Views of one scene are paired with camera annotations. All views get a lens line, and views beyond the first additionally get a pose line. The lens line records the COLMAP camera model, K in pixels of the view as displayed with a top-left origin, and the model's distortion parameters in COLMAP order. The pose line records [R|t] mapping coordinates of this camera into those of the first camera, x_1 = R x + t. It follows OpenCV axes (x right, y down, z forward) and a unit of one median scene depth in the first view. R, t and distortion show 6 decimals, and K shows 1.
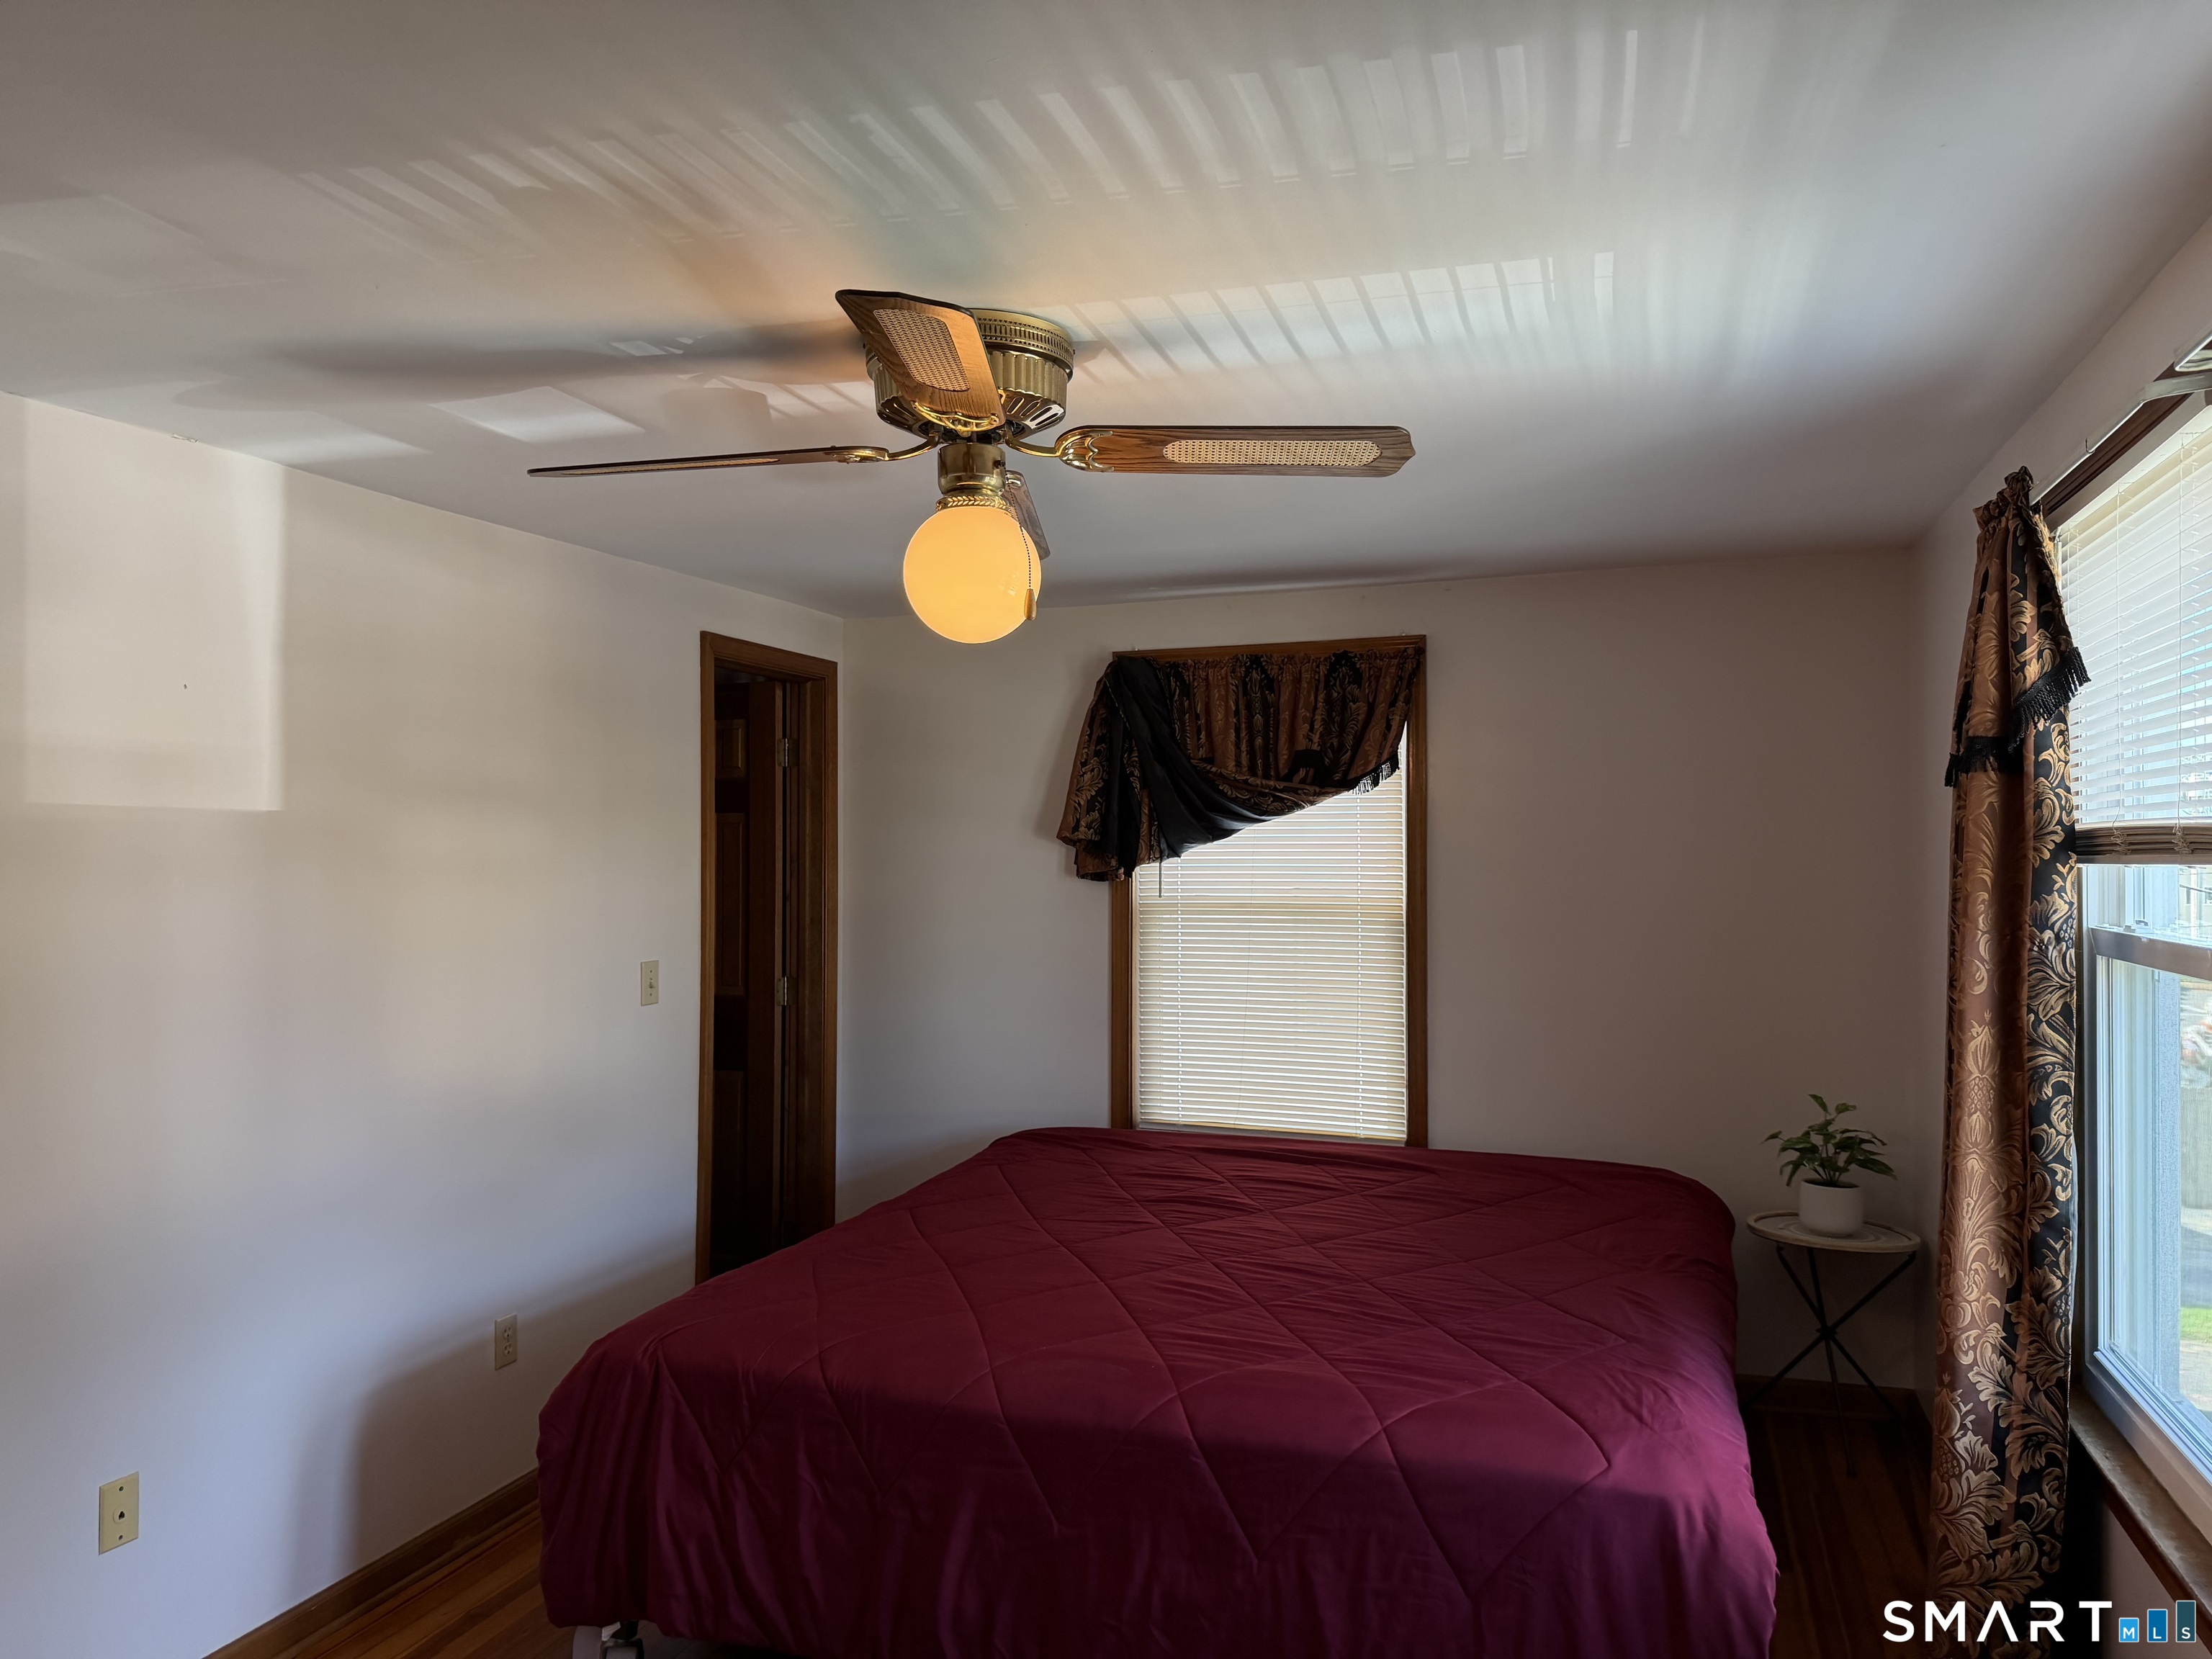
lens RADIAL K [[1603.8, 0, 1250.5], [0, 1603.8, 833.9], [0, 0, 1]] dist [0.139979, -0.245043]
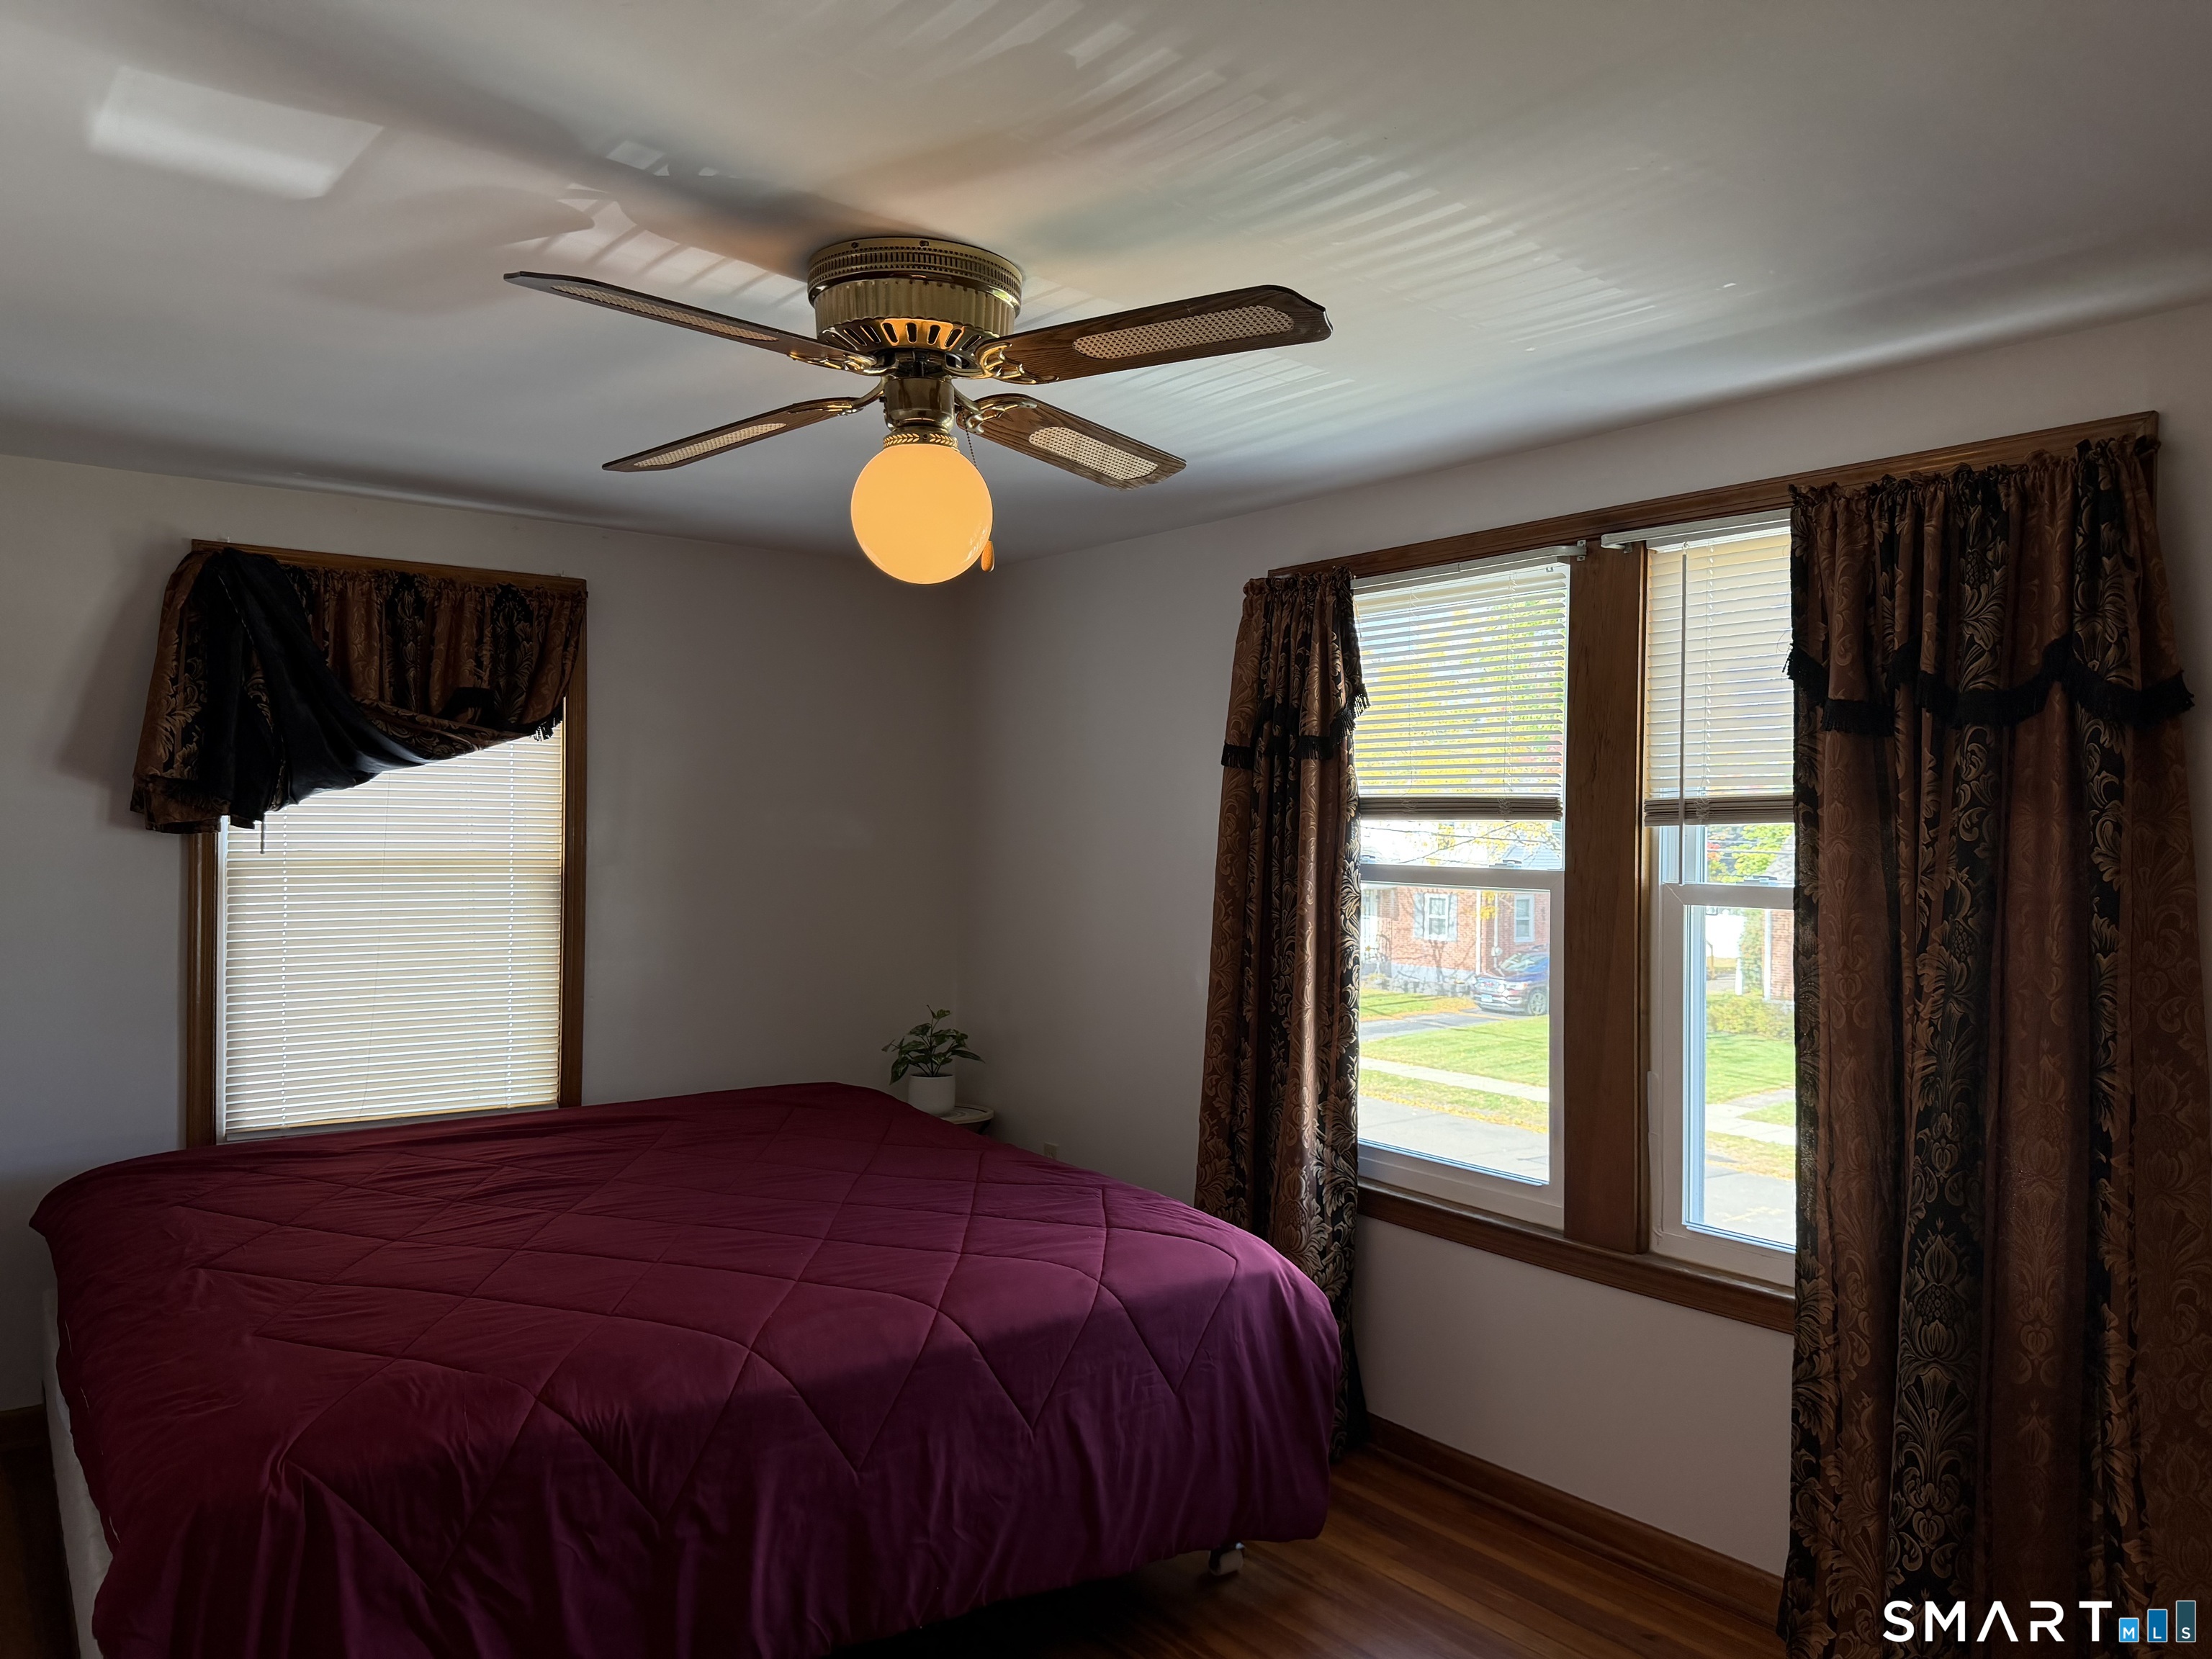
lens RADIAL K [[1553.7, 0, 1106.0], [0, 1553.7, 829.5], [0, 0, 1]] dist [0.073970, -0.082780]
pose [[0.544133, 0.003930, 0.838990, -0.572736], [-0.022170, 0.999707, 0.009695, 0.012191], [-0.838706, -0.023876, 0.544061, 0.245320]]
